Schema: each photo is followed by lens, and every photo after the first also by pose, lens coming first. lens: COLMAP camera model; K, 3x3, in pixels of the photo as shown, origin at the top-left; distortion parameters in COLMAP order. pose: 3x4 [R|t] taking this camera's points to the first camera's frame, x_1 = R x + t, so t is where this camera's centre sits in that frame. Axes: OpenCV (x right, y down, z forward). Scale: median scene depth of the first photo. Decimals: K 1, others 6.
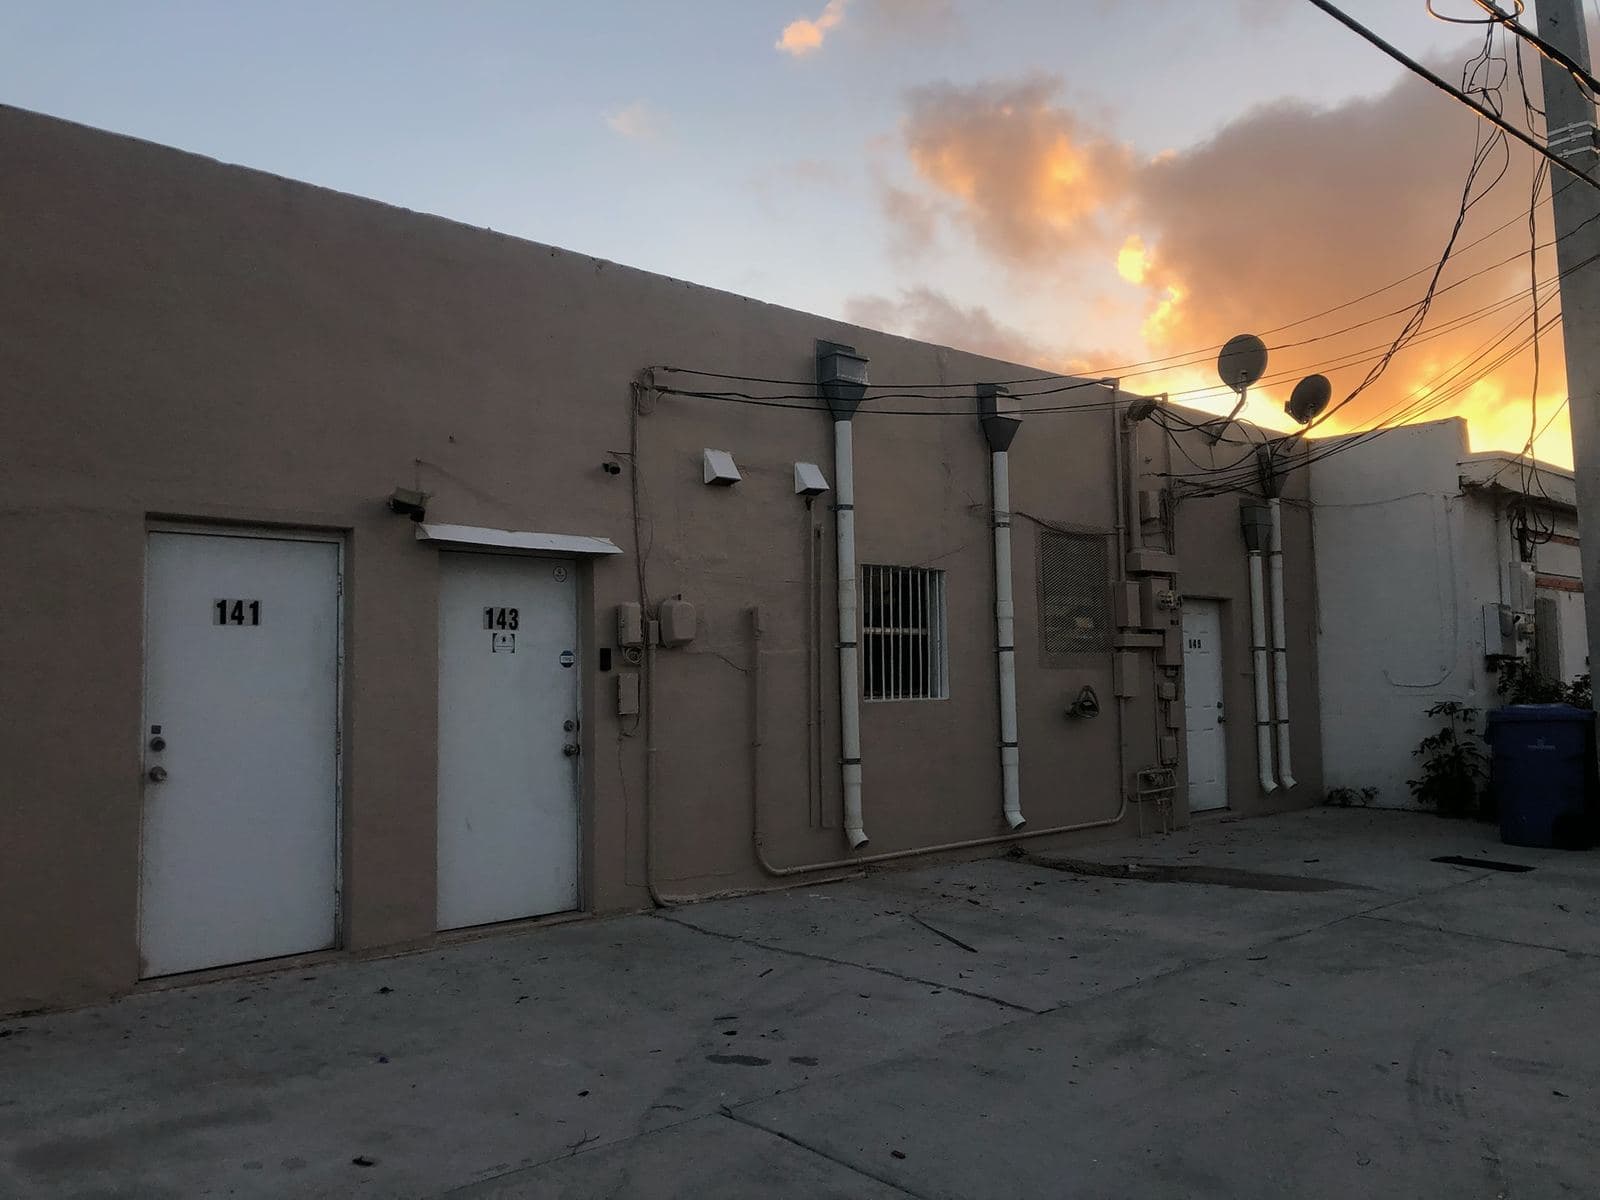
lens RADIAL K [[1302.0, 0, 797.5], [0, 1302.0, 587.0], [0, 0, 1]] dist [0.017822, -0.021207]
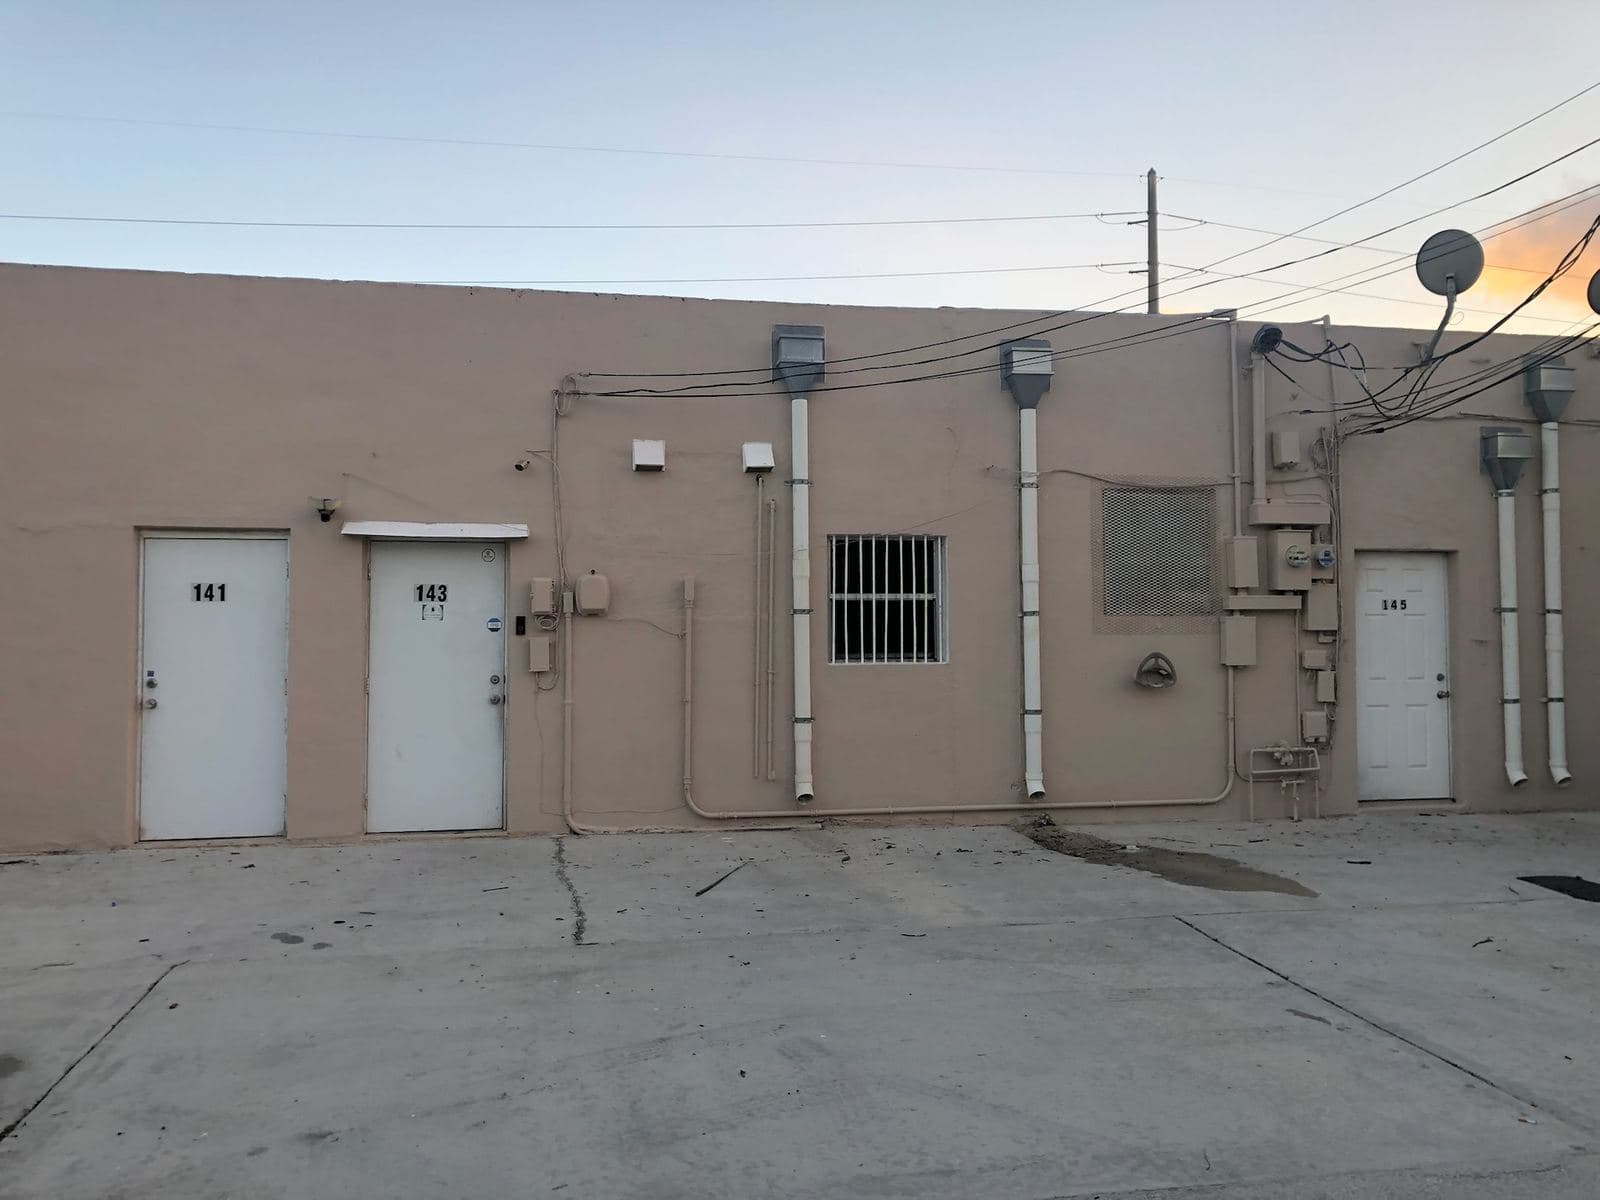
lens RADIAL K [[1302.0, 0, 806.1], [0, 1302.0, 600.9], [0, 0, 1]] dist [0.017822, -0.021207]
pose [[0.846209, -0.003125, -0.532841, 0.657848], [0.029386, 0.998735, 0.040811, -0.007747], [0.532040, -0.050192, 0.845230, 0.112311]]
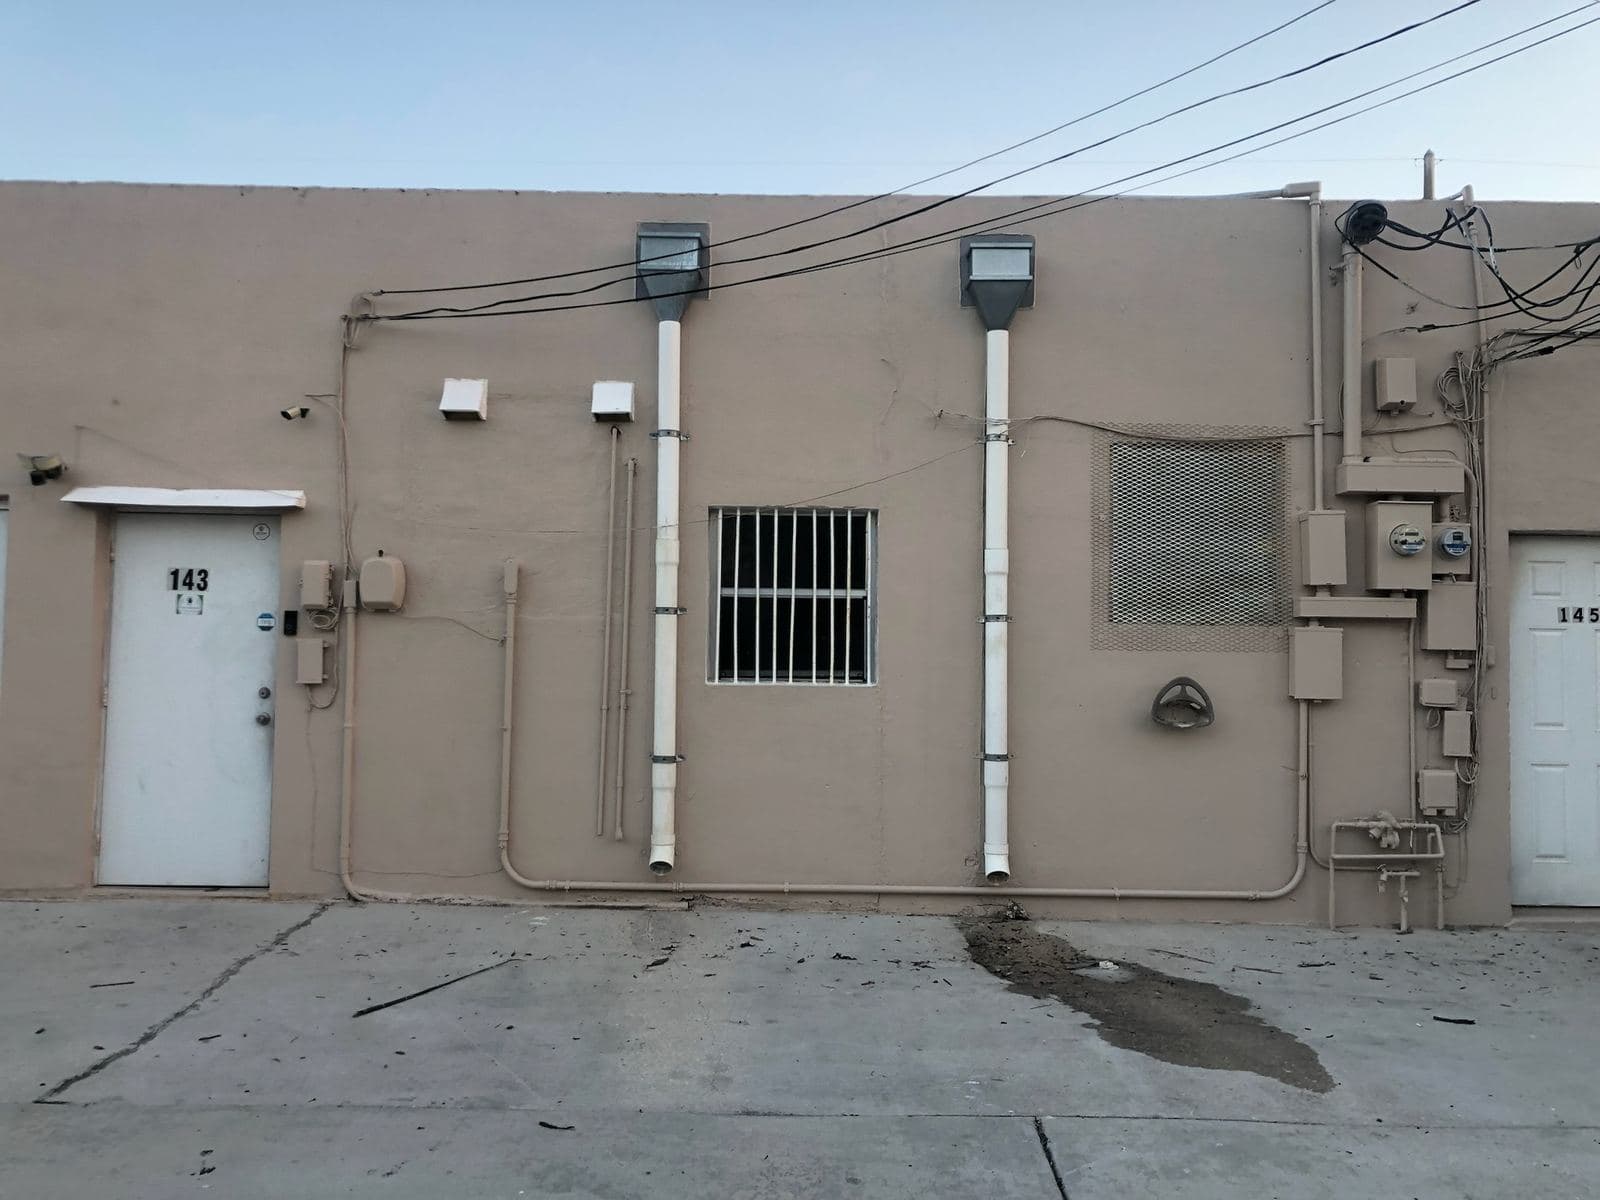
lens RADIAL K [[1302.0, 0, 814.8], [0, 1302.0, 607.3], [0, 0, 1]] dist [0.017822, -0.021207]
pose [[0.726761, -0.001679, -0.686888, 0.691058], [0.022921, 0.999499, 0.021808, 0.030290], [0.686508, -0.031593, 0.726436, 0.535173]]
